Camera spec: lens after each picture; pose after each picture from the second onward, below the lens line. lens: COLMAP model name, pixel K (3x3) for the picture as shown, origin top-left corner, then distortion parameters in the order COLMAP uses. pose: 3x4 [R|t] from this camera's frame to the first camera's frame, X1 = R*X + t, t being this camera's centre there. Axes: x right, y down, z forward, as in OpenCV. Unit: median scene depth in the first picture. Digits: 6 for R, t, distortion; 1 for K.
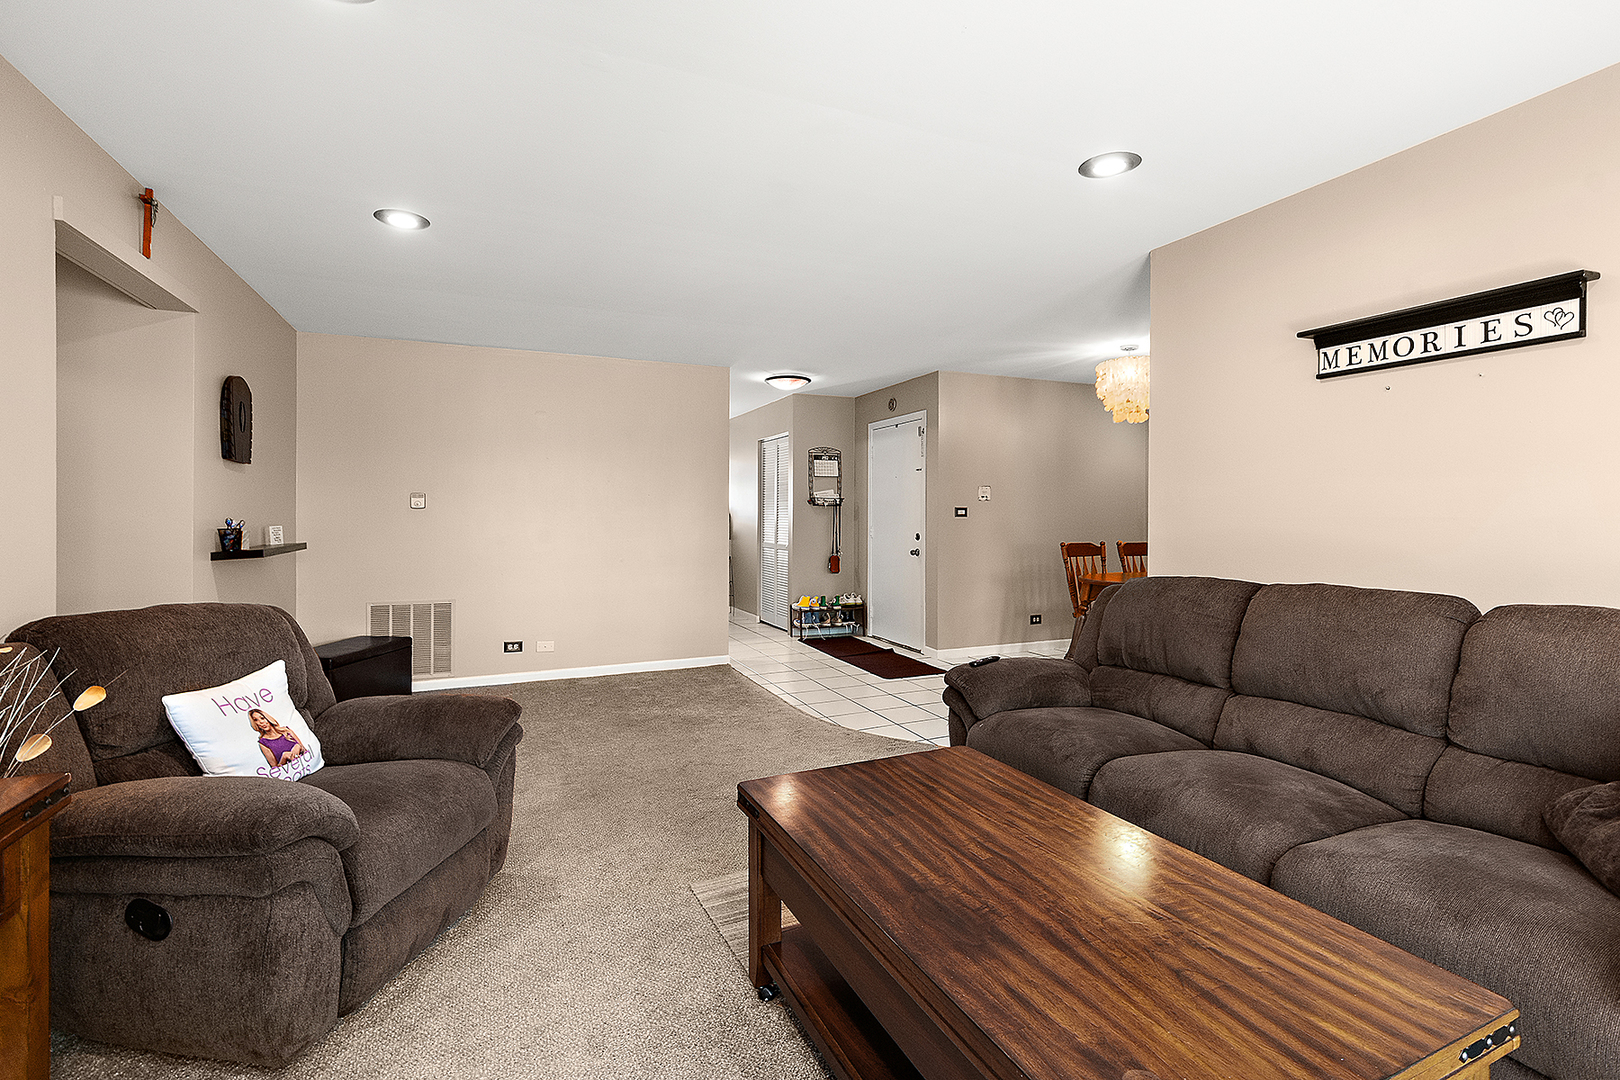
lens RADIAL K [[736.9, 0, 807.1], [0, 736.9, 513.4], [0, 0, 1]] dist [-0.001827, -0.000866]
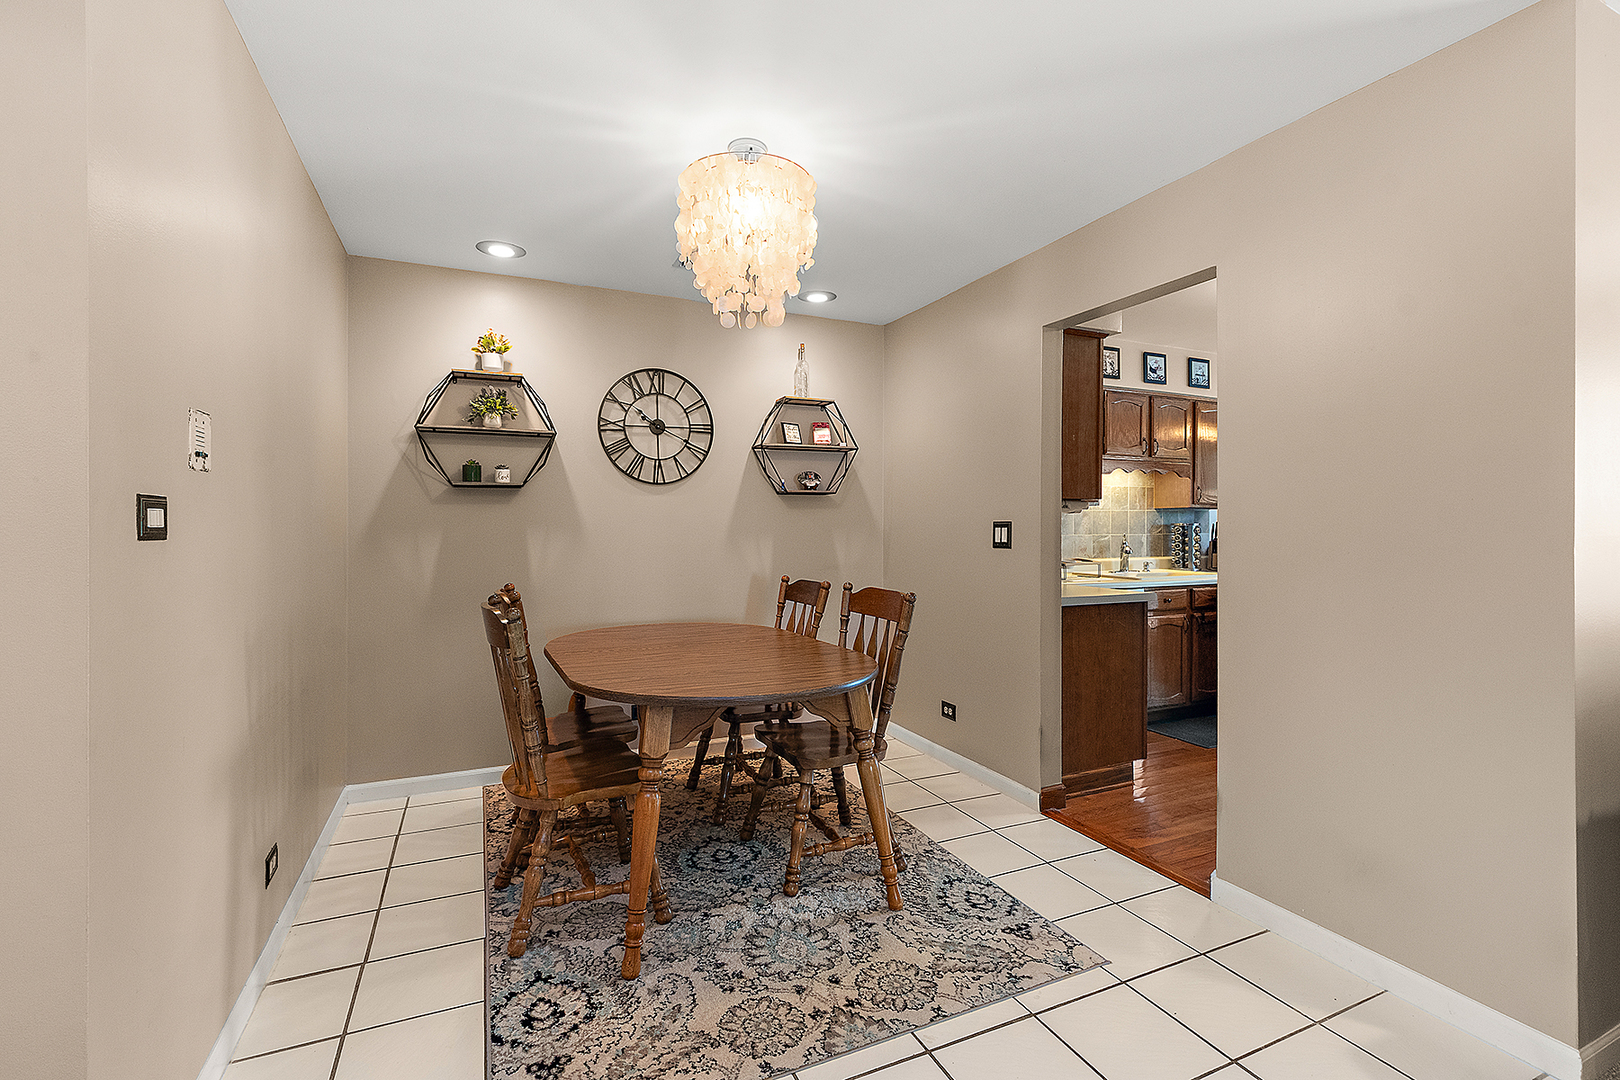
lens RADIAL K [[725.0, 0, 806.0], [0, 725.0, 534.6], [0, 0, 1]] dist [-0.000793, -0.000764]
pose [[-0.025842, -0.010698, 0.999609, 0.000348], [-0.004594, 0.999933, 0.010582, 0.000176], [-0.999655, -0.004319, -0.025890, 0.710035]]
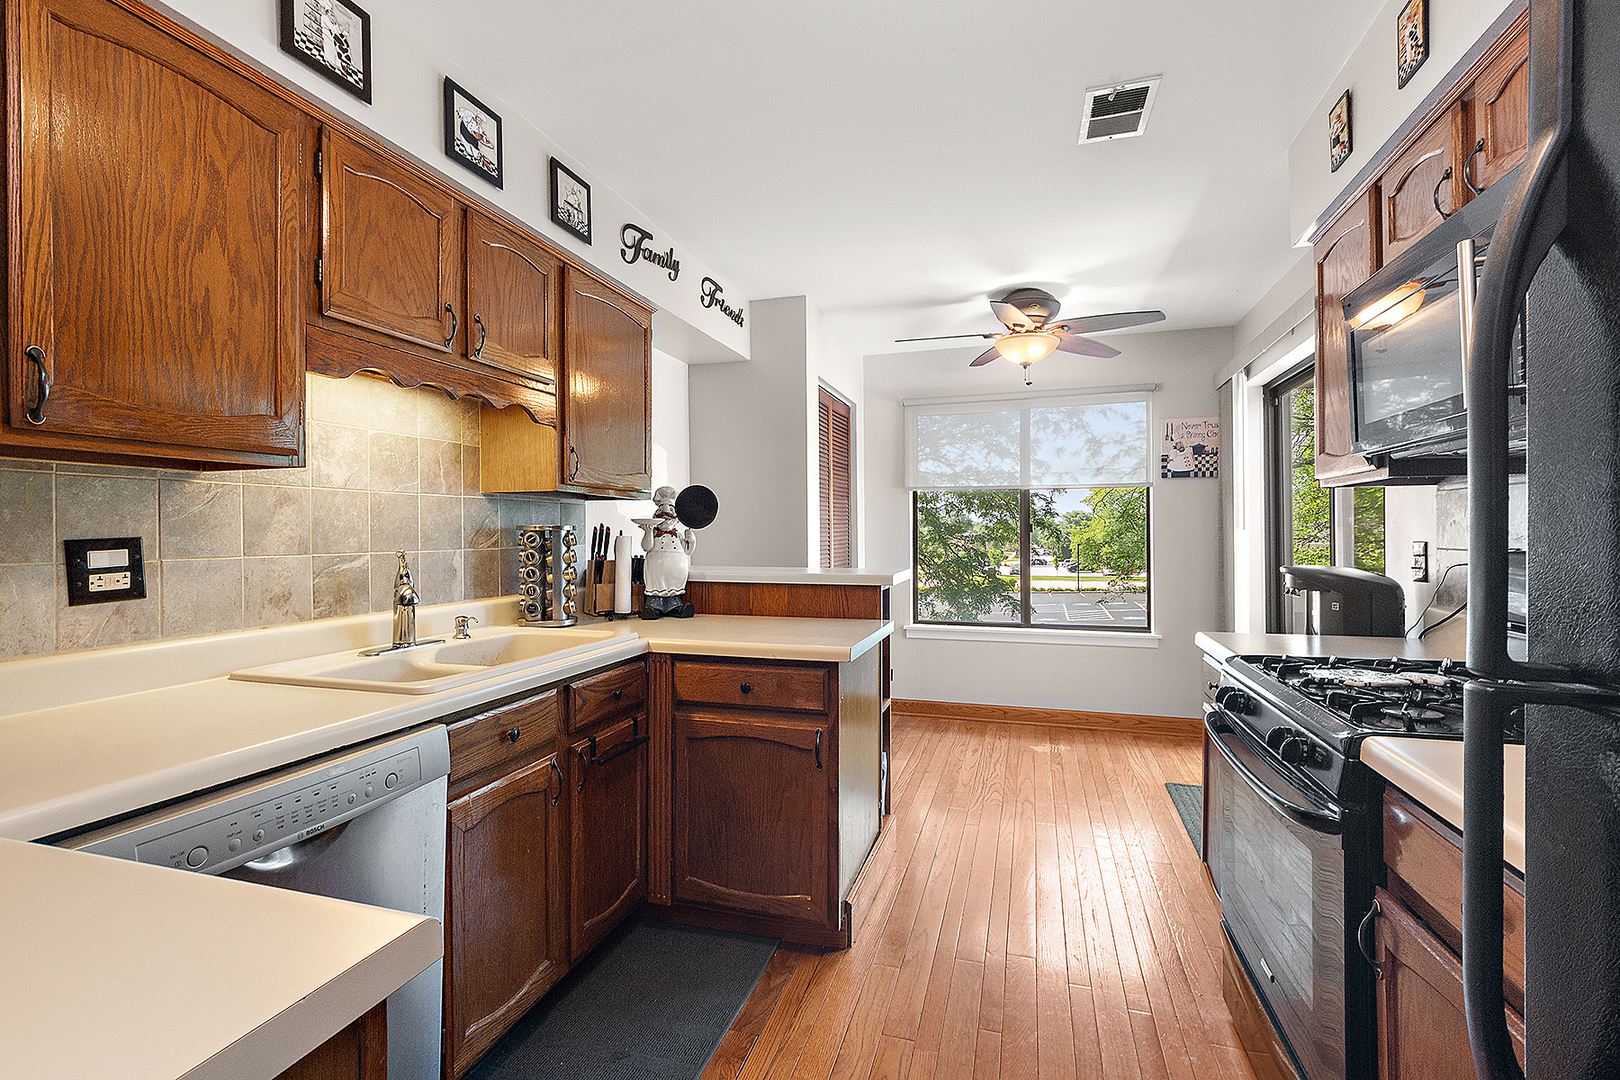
lens RADIAL K [[732.1, 0, 802.1], [0, 732.1, 532.8], [0, 0, 1]] dist [-0.000460, -0.000200]
pose [[-0.759656, 0.005233, 0.650304, 0.388149], [0.002929, 0.999985, -0.004624, 0.000418], [-0.650319, -0.001608, -0.759660, 0.501818]]
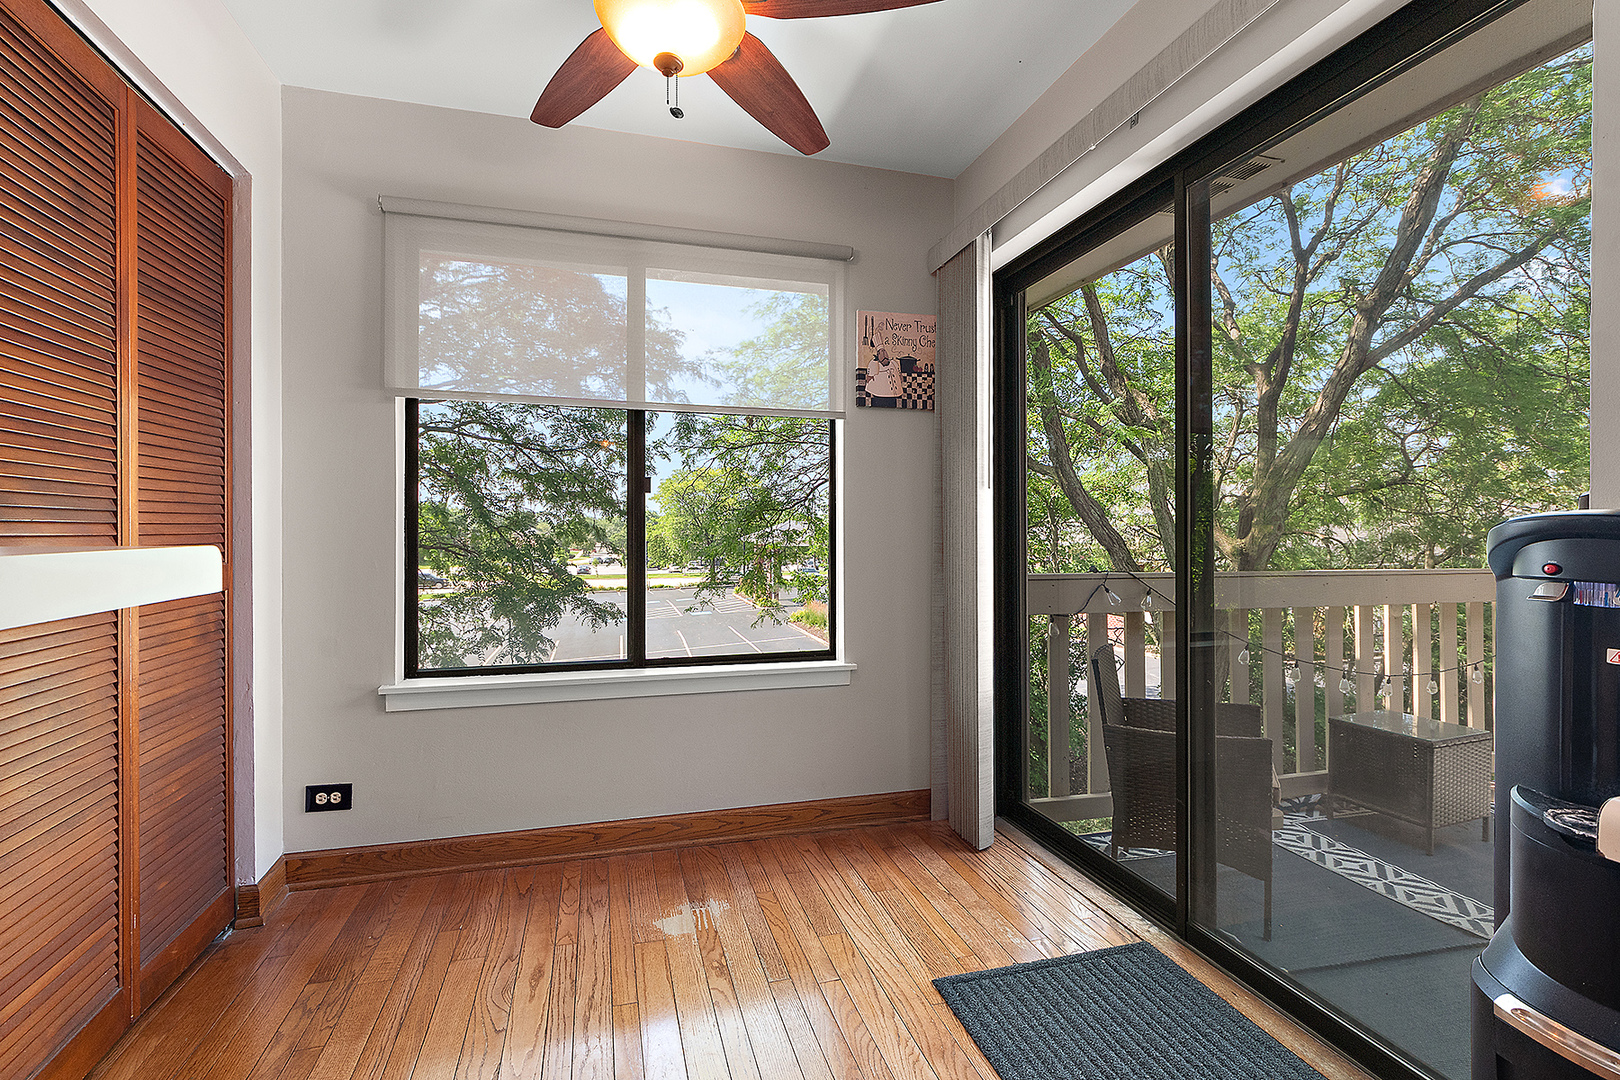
lens RADIAL K [[745.9, 0, 810.4], [0, 745.9, 535.0], [0, 0, 1]] dist [-0.004262, -0.000856]
pose [[-0.991808, -0.002274, 0.127716, 0.533470], [-0.002147, 0.999997, 0.001130, 0.018031], [-0.127718, 0.000847, -0.991810, 0.219084]]
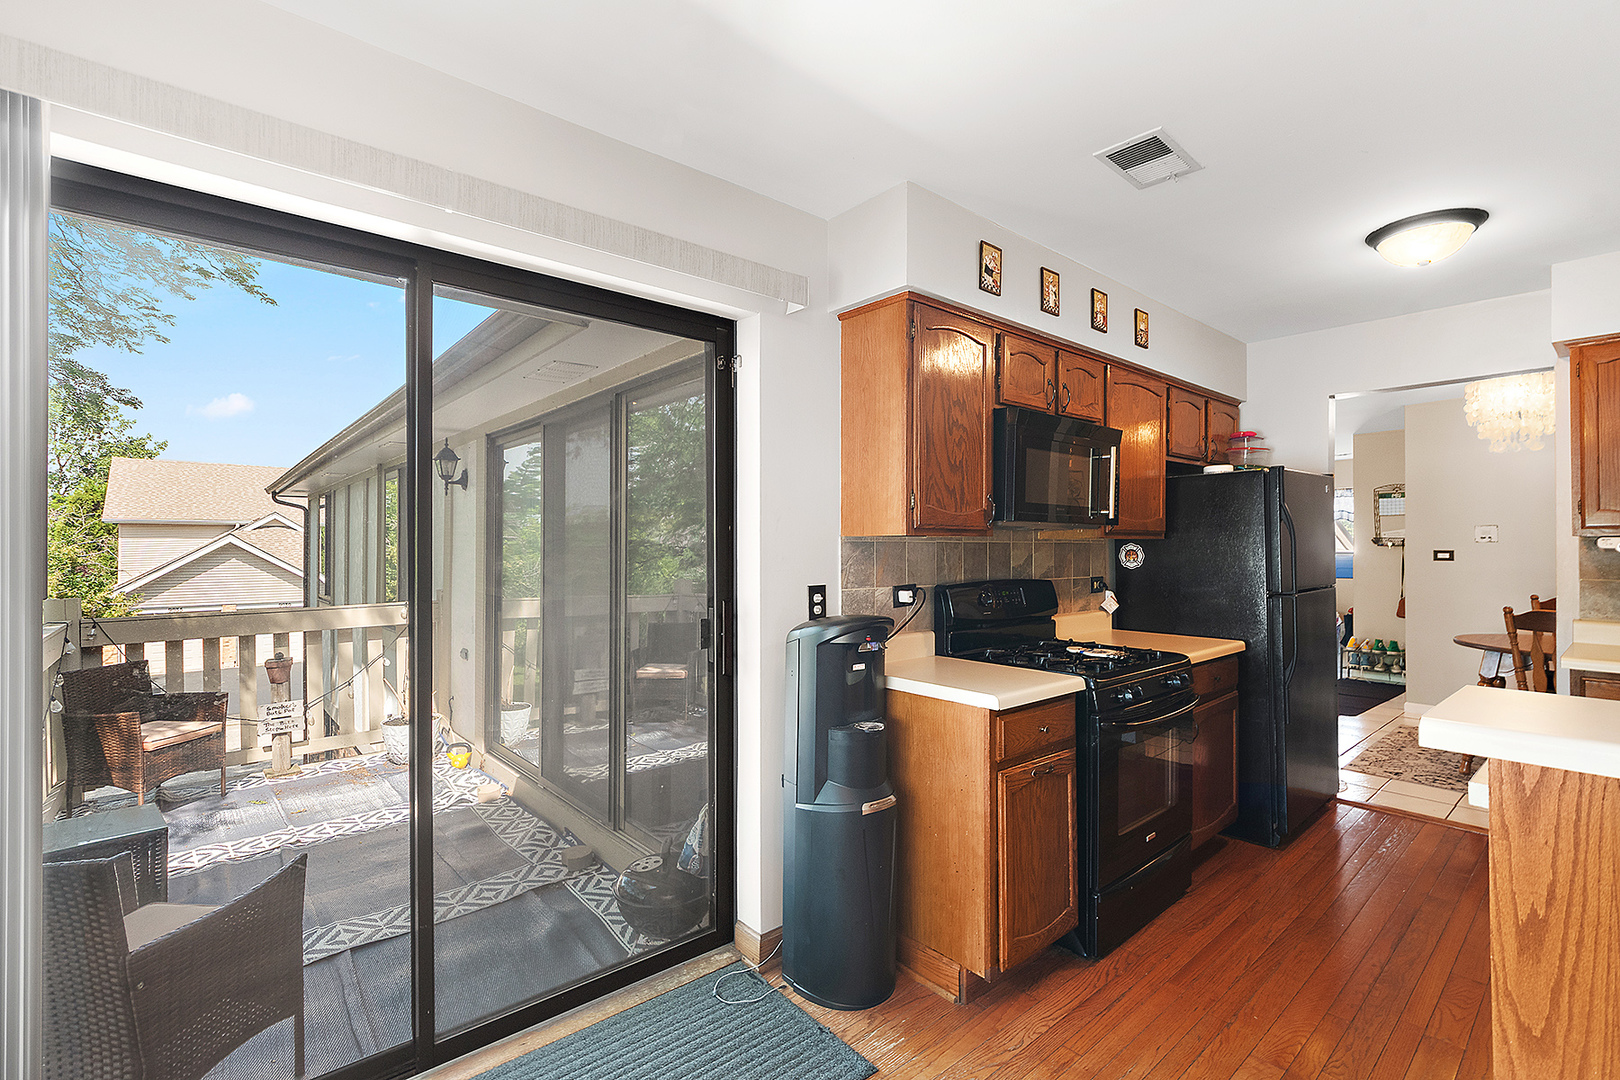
lens RADIAL K [[725.0, 0, 806.0], [0, 725.0, 534.6], [0, 0, 1]] dist [-0.000793, -0.000764]
pose [[0.300672, -0.015685, -0.953599, 0.708127], [0.005007, 0.999877, -0.014867, -0.015380], [0.953714, -0.000305, 0.300714, -0.008100]]
